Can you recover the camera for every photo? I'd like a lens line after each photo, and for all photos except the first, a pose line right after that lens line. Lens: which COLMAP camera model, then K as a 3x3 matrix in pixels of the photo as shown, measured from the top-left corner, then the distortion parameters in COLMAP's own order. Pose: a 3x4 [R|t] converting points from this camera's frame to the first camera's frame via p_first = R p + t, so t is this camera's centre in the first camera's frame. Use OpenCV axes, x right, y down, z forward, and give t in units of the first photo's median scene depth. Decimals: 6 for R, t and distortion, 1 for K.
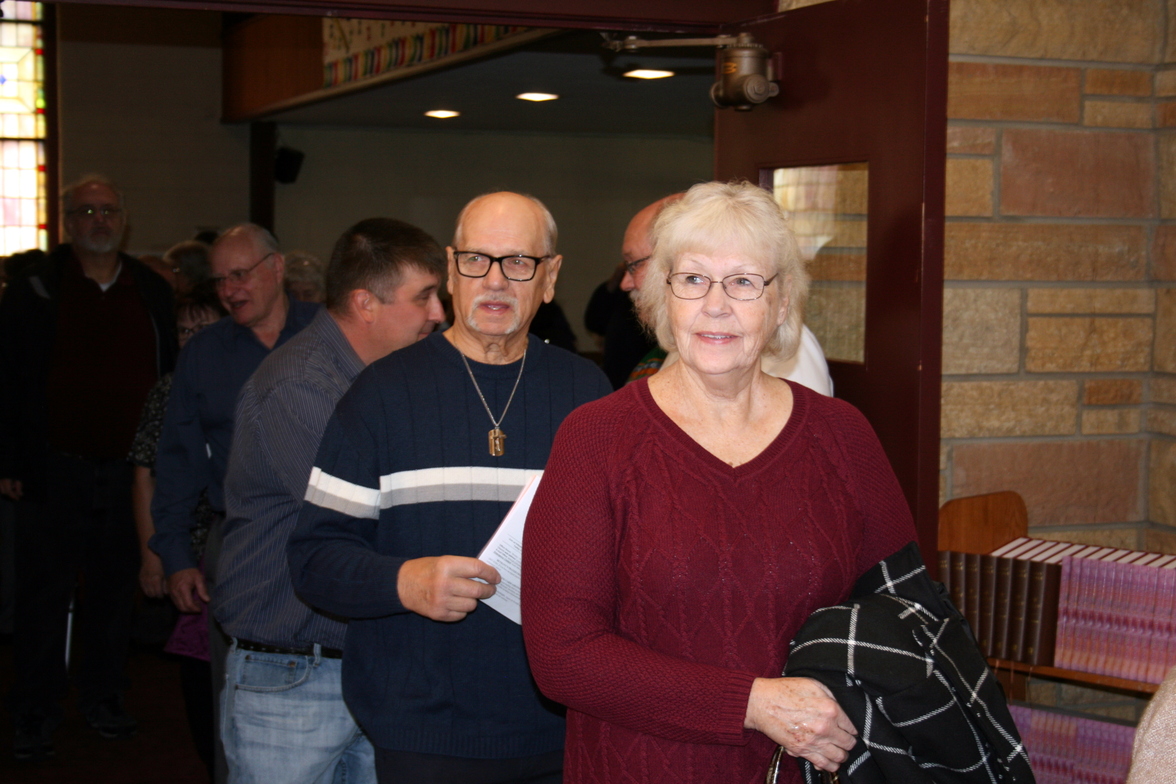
lens RADIAL K [[2253.9, 0, 593.7], [0, 2253.9, 395.3], [0, 0, 1]] dist [0.027932, 0.000000]
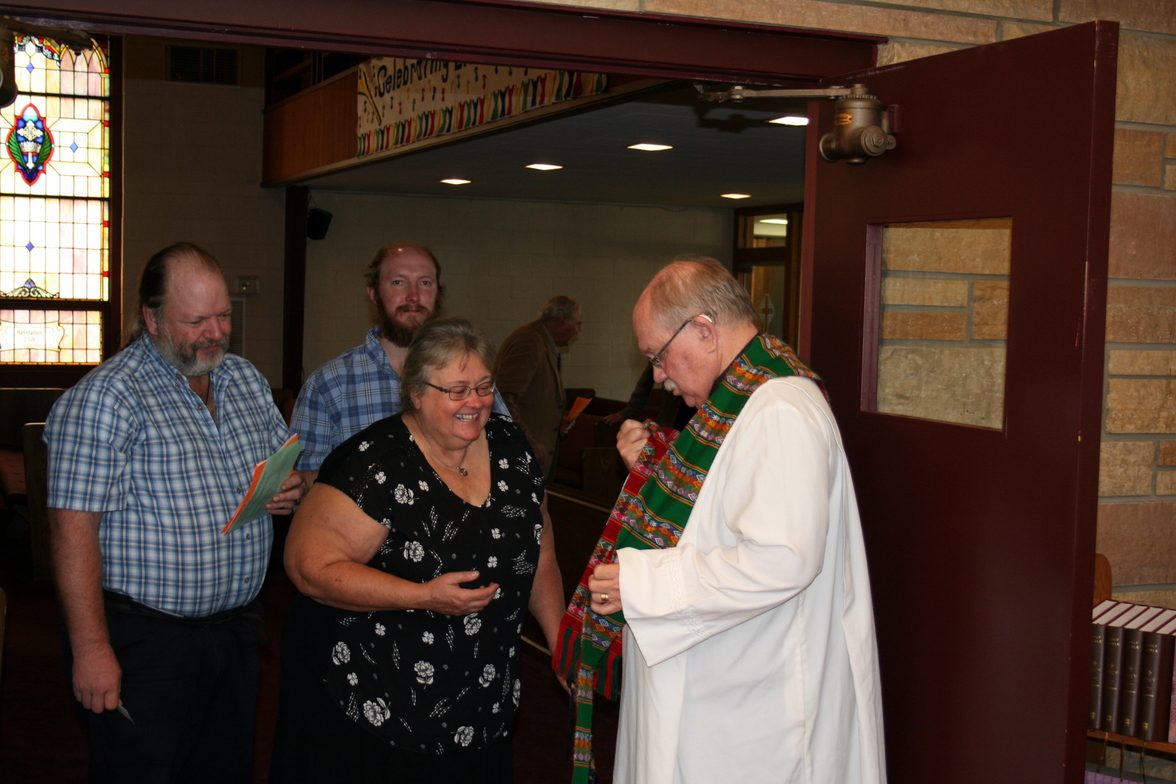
lens RADIAL K [[1757.7, 0, 578.5], [0, 1757.7, 386.4], [0, 0, 1]] dist [-0.016316, 0.000000]
pose [[0.999453, 0.015344, 0.029296, -0.066008], [-0.014899, 0.999771, -0.015361, -0.015513], [-0.029525, 0.014916, 0.999453, 0.224899]]
